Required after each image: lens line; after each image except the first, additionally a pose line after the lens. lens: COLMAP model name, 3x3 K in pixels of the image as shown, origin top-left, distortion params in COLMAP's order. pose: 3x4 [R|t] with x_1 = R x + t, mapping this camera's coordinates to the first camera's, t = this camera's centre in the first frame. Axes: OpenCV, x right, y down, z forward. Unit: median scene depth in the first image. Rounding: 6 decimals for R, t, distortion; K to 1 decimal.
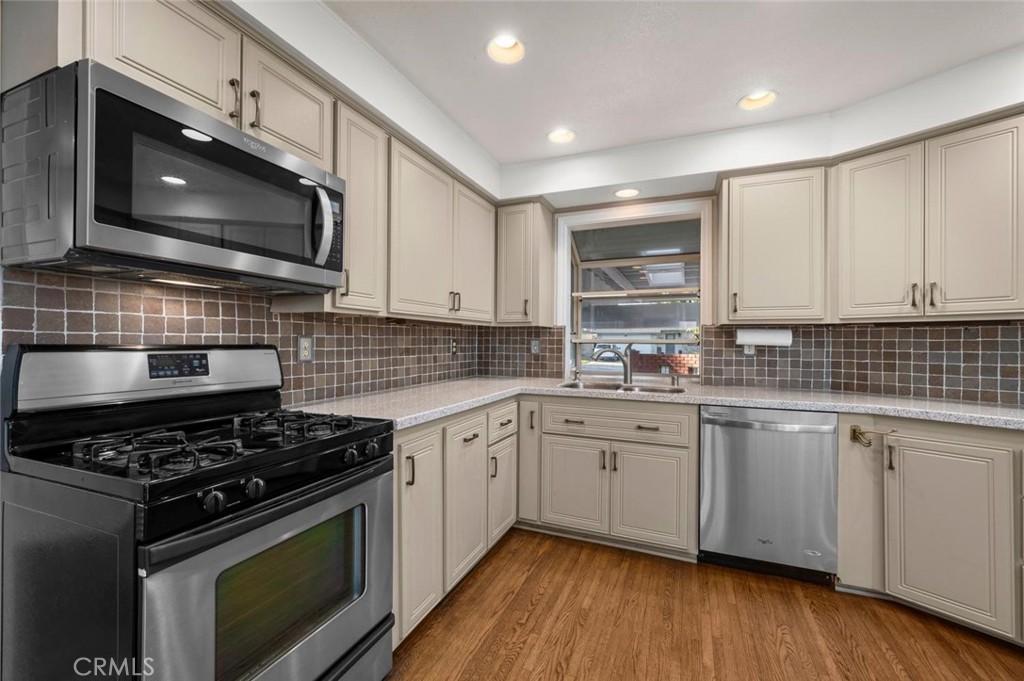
lens RADIAL K [[422.5, 0, 510.4], [0, 422.5, 342.1], [0, 0, 1]] dist [0.002326, 0.000032]
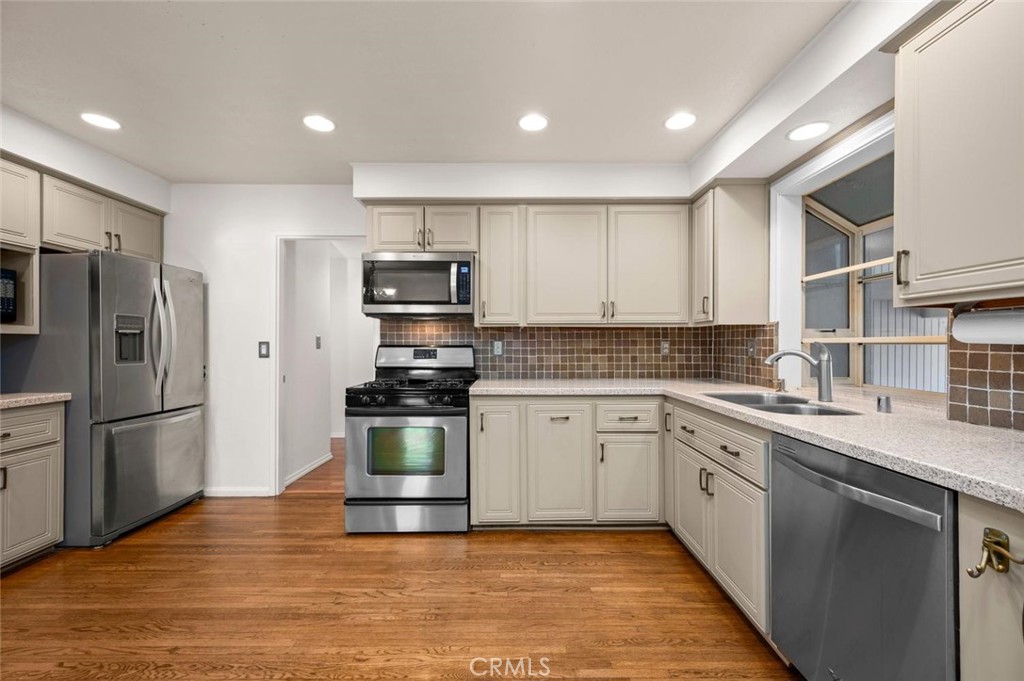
lens RADIAL K [[404.6, 0, 511.2], [0, 404.6, 343.1], [0, 0, 1]] dist [-0.000098, 0.000028]
pose [[0.391285, -0.008840, -0.920227, 0.960595], [0.001735, 0.999959, -0.008868, 0.010543], [0.920268, 0.001873, 0.391284, 0.373975]]
